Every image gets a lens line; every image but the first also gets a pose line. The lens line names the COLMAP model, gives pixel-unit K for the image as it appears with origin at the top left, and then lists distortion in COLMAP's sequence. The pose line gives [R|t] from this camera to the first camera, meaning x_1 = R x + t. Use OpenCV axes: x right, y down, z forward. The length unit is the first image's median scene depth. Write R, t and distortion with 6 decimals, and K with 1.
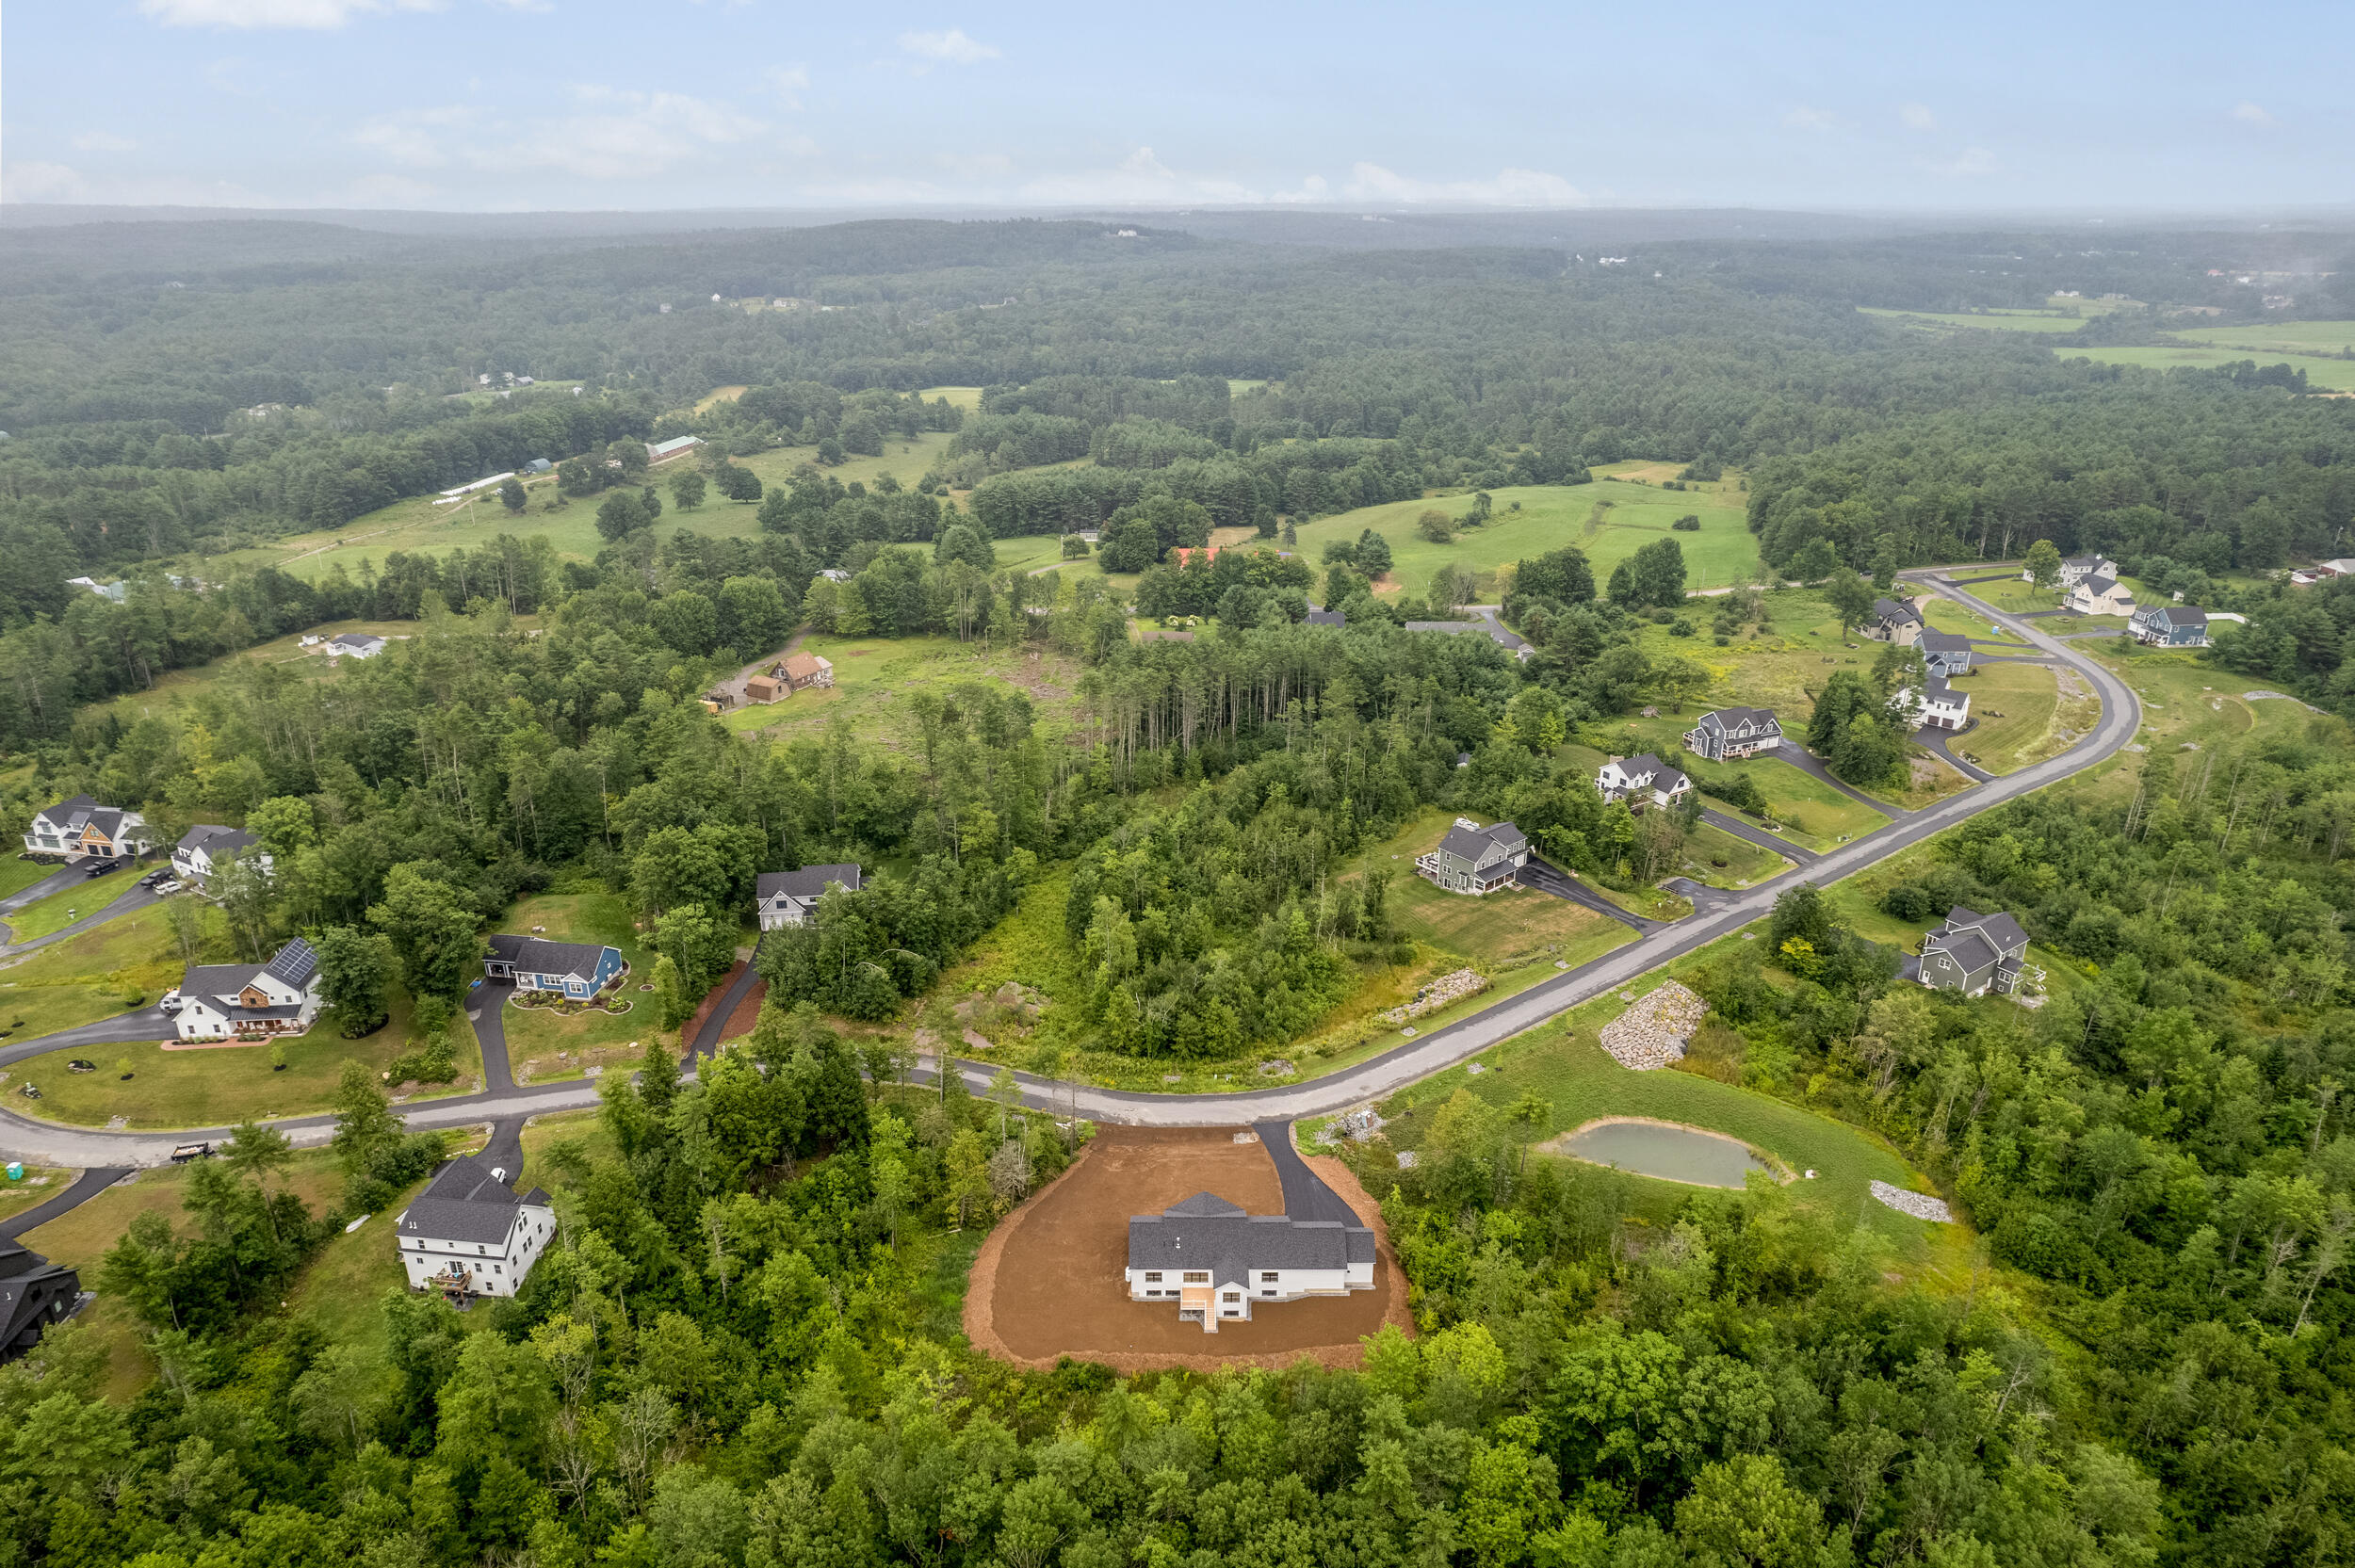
lens RADIAL K [[1527.4, 0, 1177.5], [0, 1527.4, 784.0], [0, 0, 1]] dist [-0.084853, 0.080295]
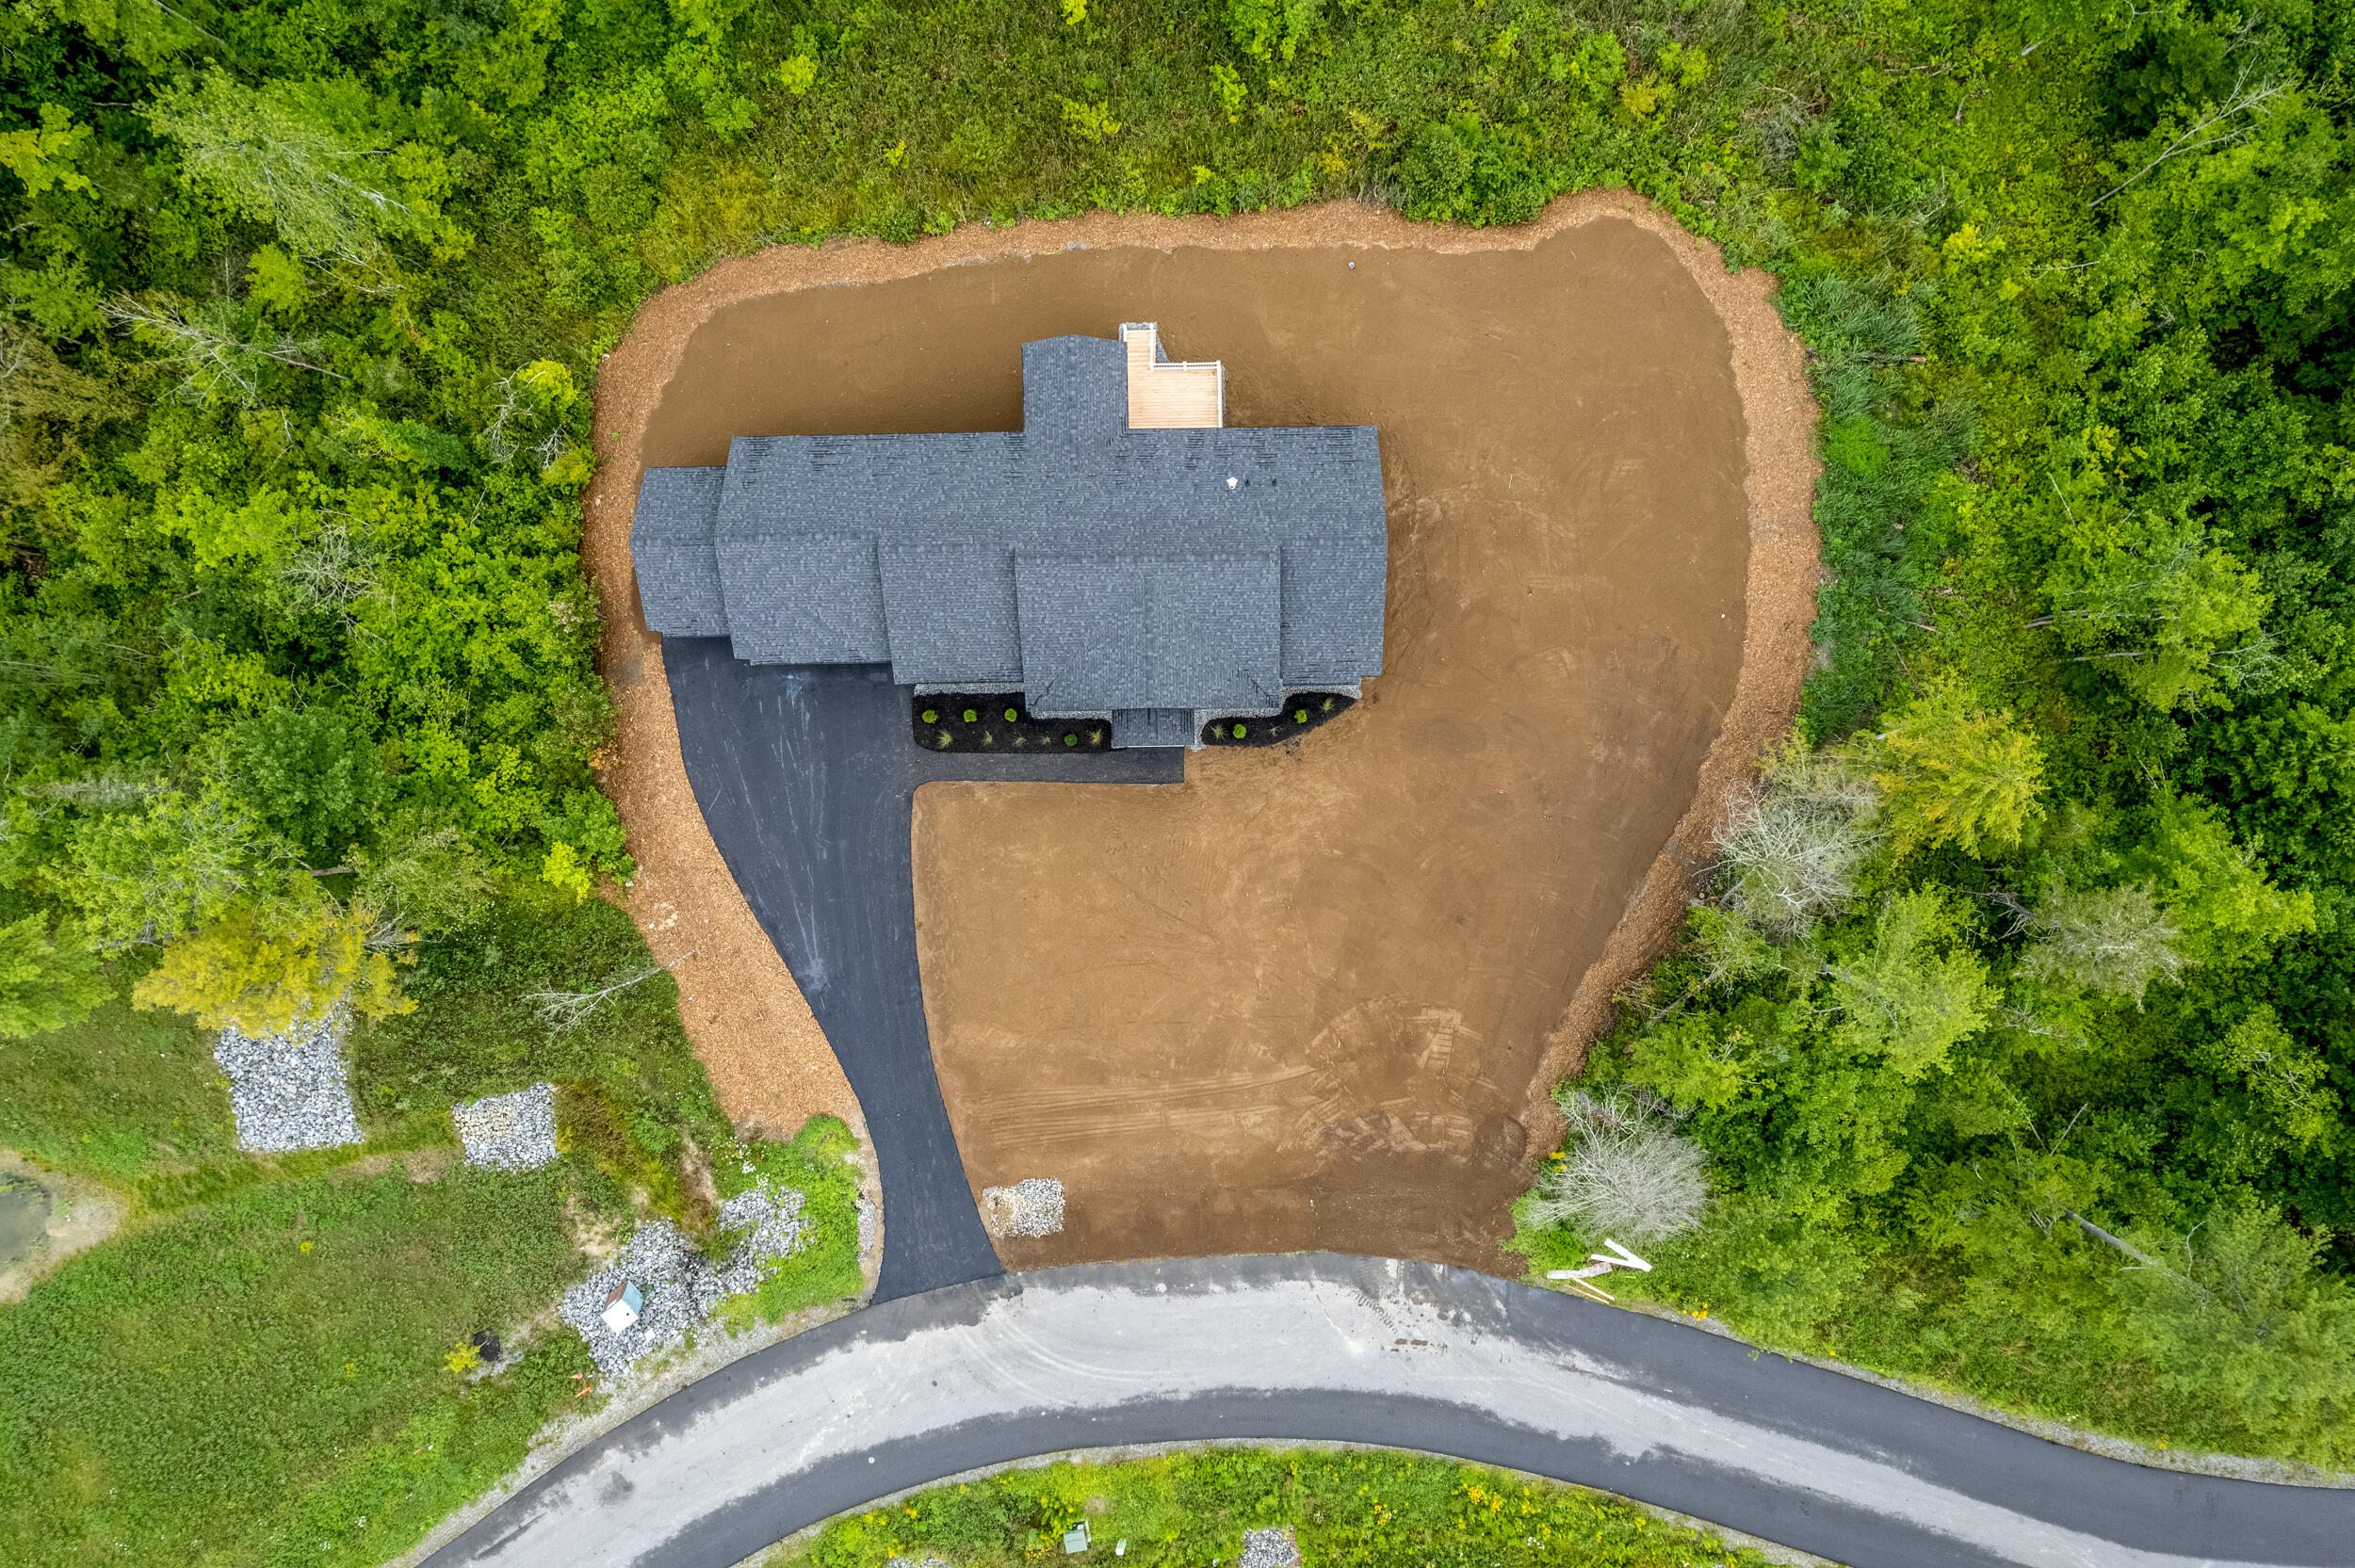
lens RADIAL K [[1527.4, 0, 1177.5], [0, 1527.4, 784.0], [0, 0, 1]] dist [-0.084853, 0.080295]
pose [[-0.999758, 0.020617, -0.007652, 0.014515], [-0.014746, -0.370333, 0.928782, -0.019491], [0.016315, 0.928670, 0.370547, 0.793747]]
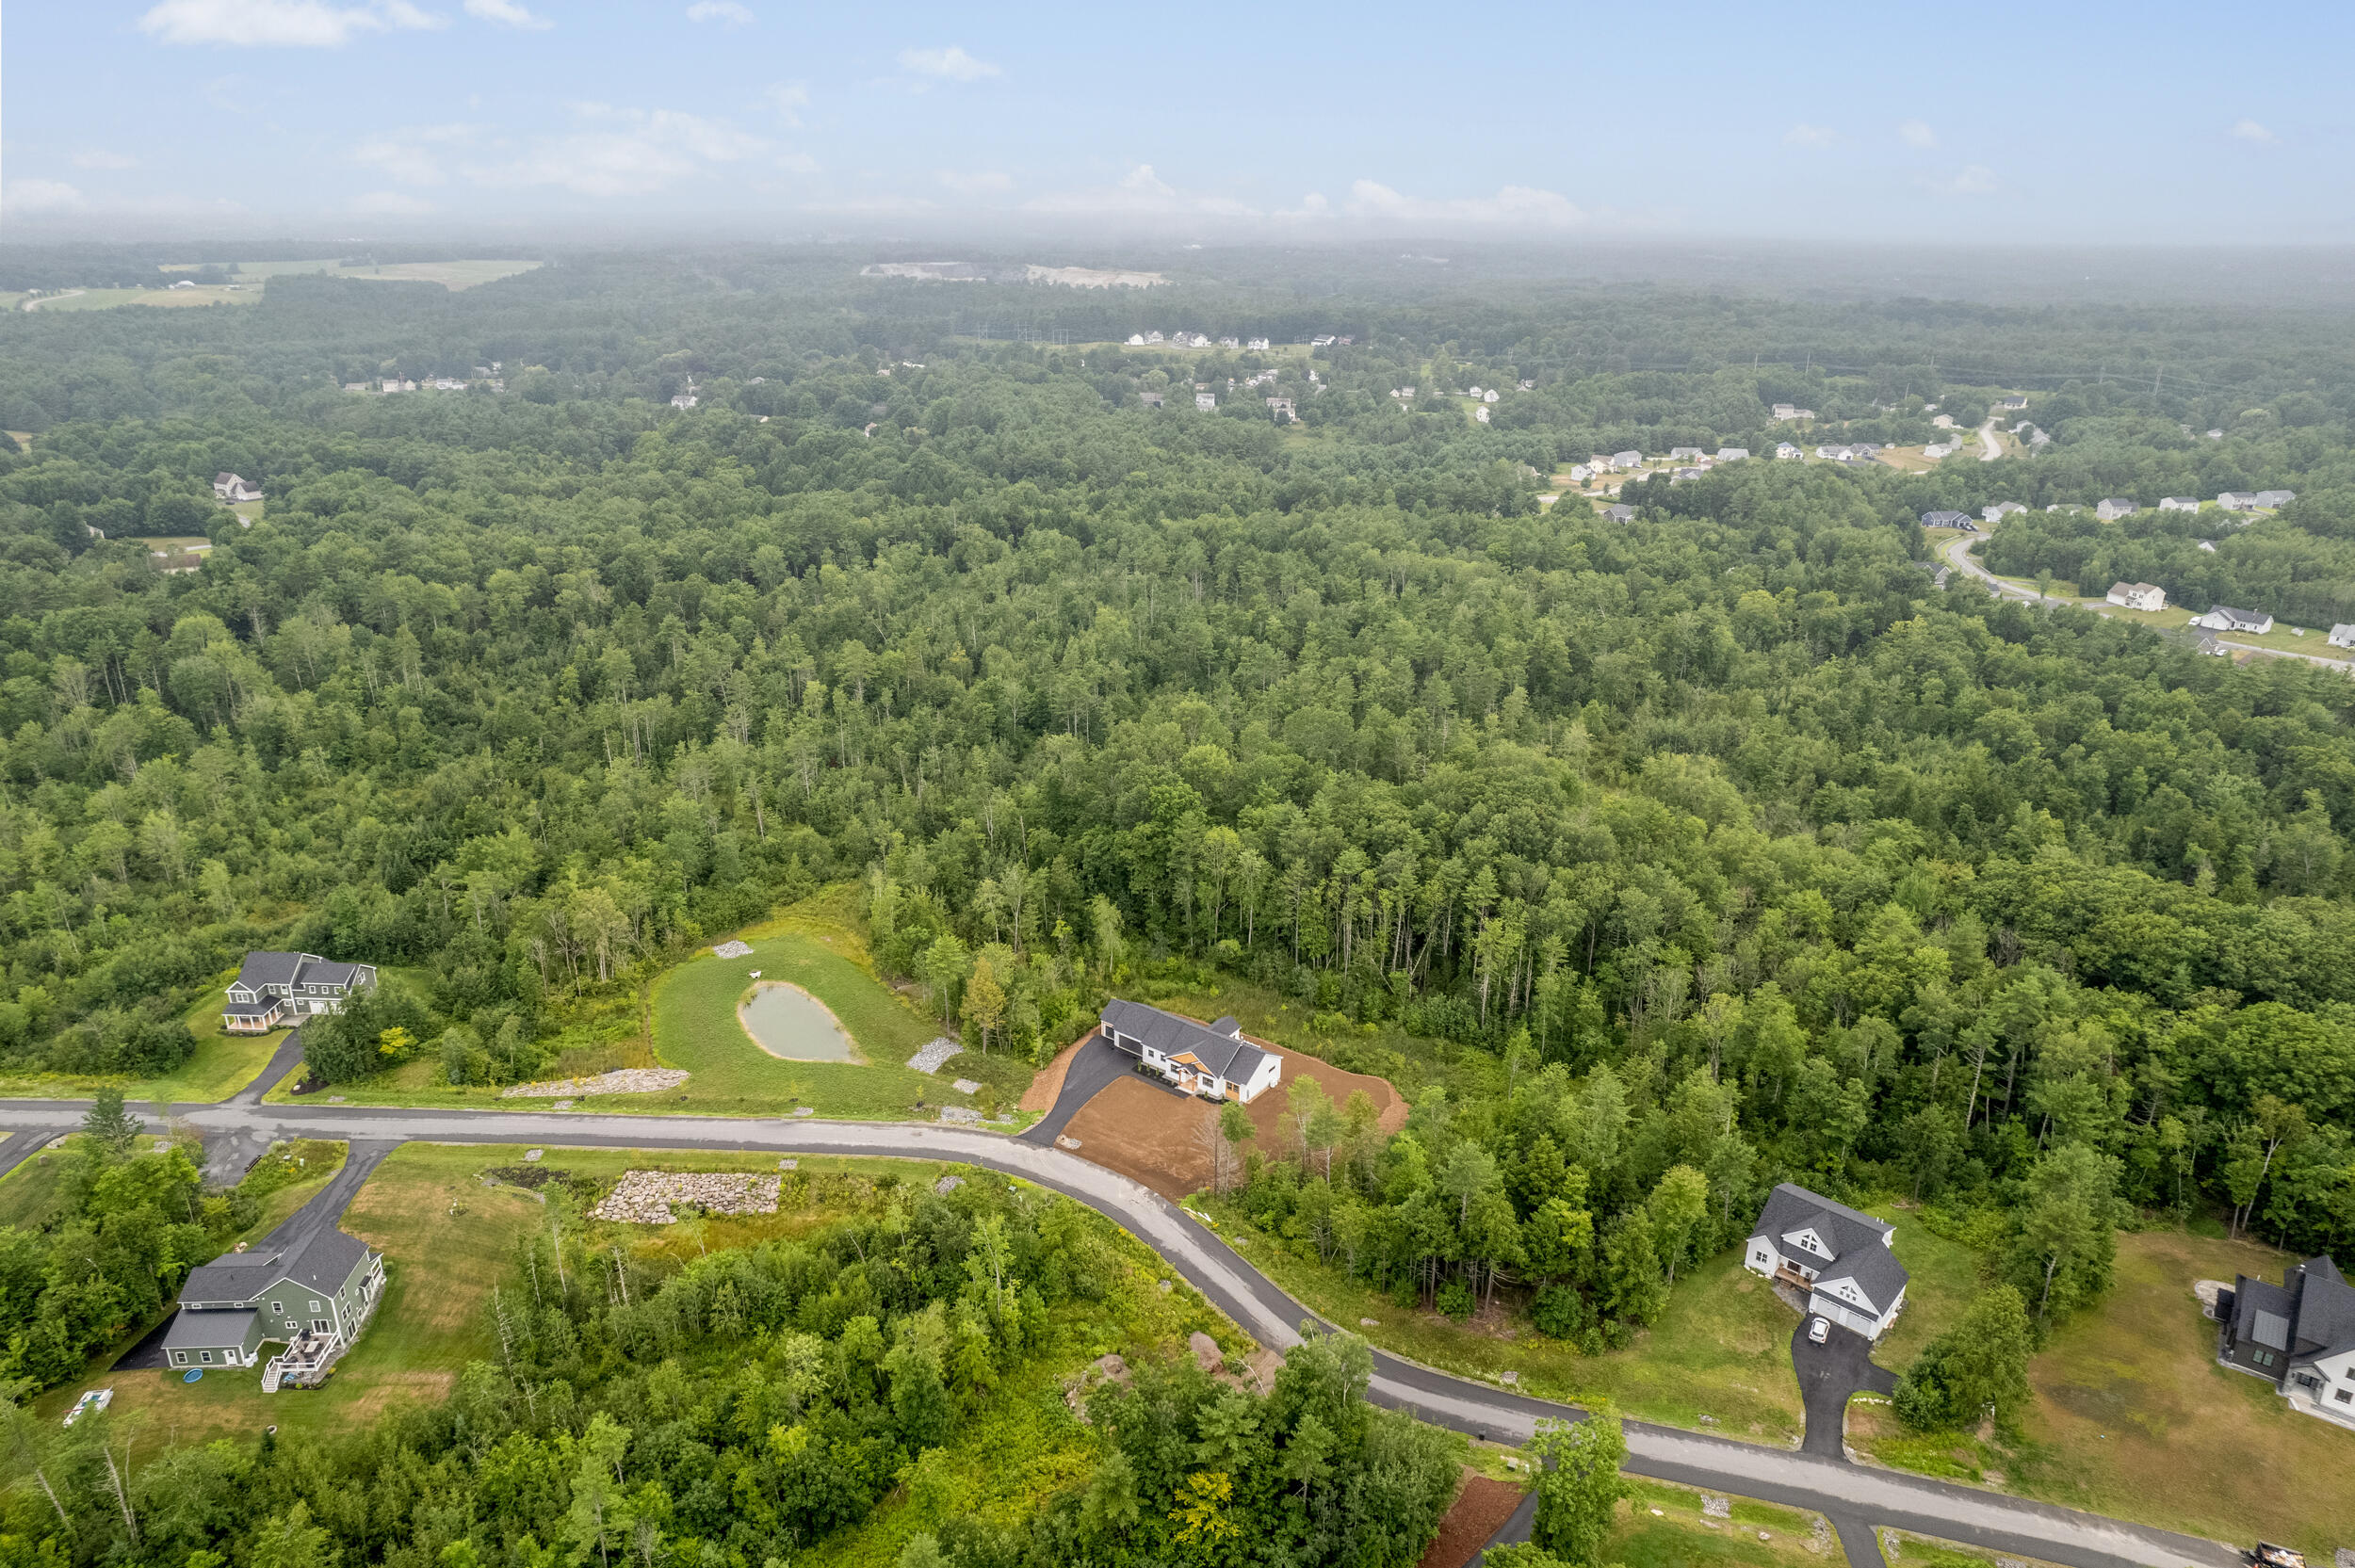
lens RADIAL K [[1527.4, 0, 1177.5], [0, 1527.4, 784.0], [0, 0, 1]] dist [-0.084853, 0.080295]
pose [[-0.806448, -0.219845, 0.548917, -0.509550], [0.212438, 0.758613, 0.615936, -0.548308], [-0.551826, 0.613331, -0.565078, 1.362612]]
